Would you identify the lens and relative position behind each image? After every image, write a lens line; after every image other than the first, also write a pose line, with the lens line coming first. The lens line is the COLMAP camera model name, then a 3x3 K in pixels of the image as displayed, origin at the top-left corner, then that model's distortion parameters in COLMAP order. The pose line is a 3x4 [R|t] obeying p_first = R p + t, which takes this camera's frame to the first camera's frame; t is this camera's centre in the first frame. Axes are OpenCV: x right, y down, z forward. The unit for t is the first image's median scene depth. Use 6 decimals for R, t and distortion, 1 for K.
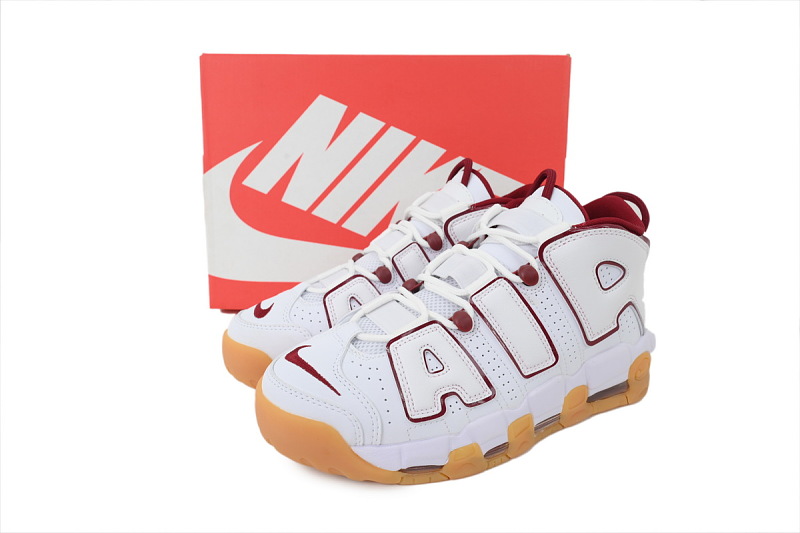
lens RADIAL K [[531.7, 0, 400.0], [0, 531.7, 266.5], [0, 0, 1]] dist [0.001077, 0.000278]
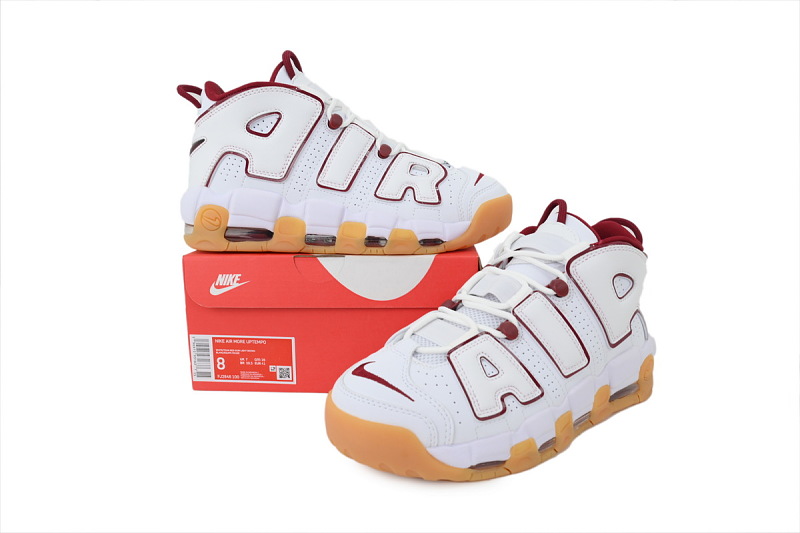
lens RADIAL K [[531.7, 0, 400.0], [0, 531.7, 266.5], [0, 0, 1]] dist [0.001077, 0.000278]
pose [[0.992496, -0.042824, 0.114530, -0.232352], [0.053339, 0.994478, -0.090377, 0.056616], [-0.110027, 0.095807, 0.989300, -0.104730]]
